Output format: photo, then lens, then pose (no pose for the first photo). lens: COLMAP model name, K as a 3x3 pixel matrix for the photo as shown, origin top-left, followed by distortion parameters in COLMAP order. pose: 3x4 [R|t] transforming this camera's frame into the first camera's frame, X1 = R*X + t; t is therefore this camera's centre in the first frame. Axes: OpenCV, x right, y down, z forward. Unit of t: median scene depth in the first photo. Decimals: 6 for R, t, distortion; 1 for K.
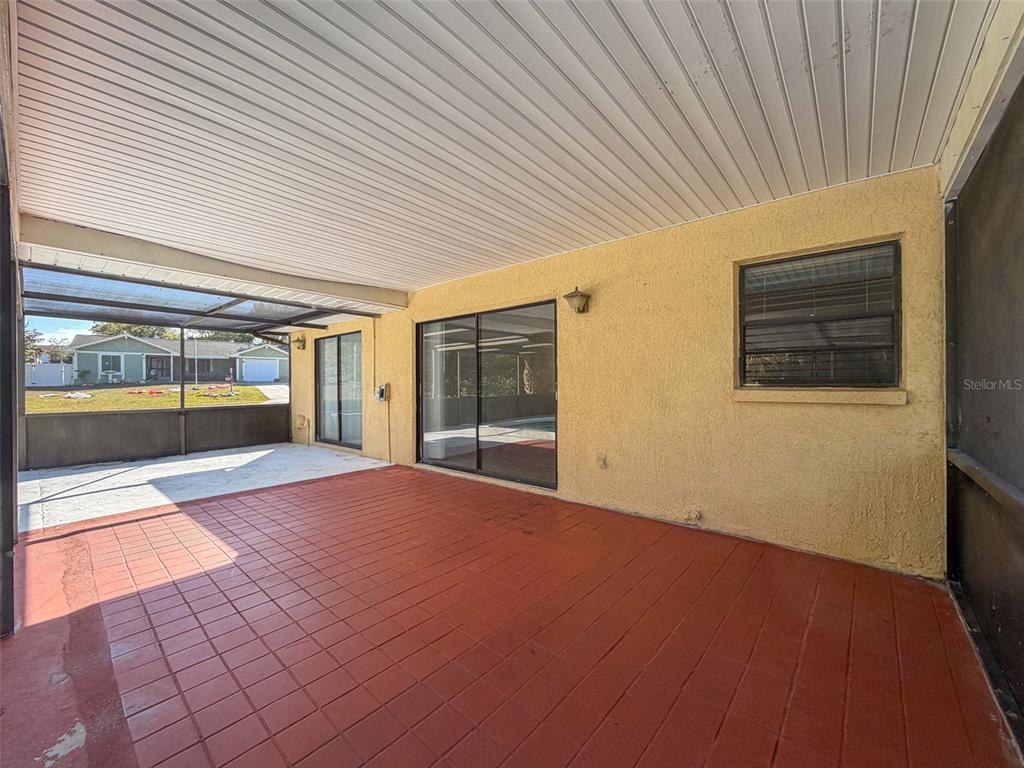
lens RADIAL K [[409.7, 0, 512.0], [0, 409.7, 384.0], [0, 0, 1]] dist [0.001118, 0.000395]
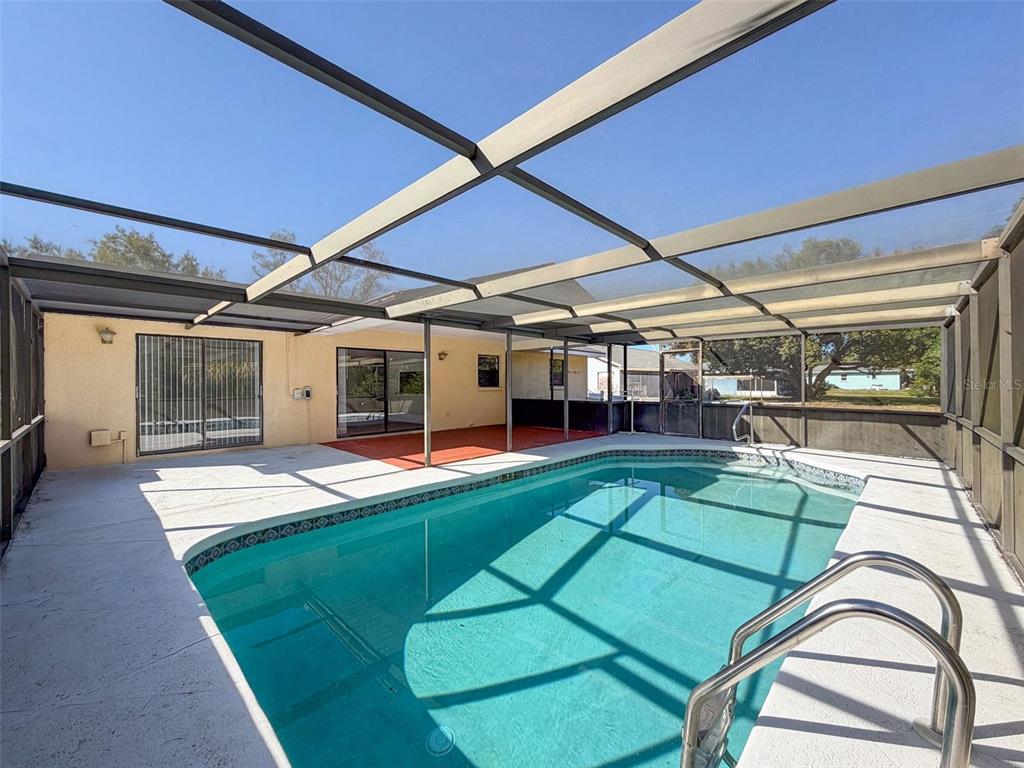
lens RADIAL K [[409.7, 0, 512.0], [0, 409.7, 384.0], [0, 0, 1]] dist [0.001118, 0.000395]
pose [[0.041209, 0.004026, 0.999142, -2.555966], [0.007308, 0.999964, -0.004331, -0.001484], [-0.999124, 0.007481, 0.041178, 0.446684]]
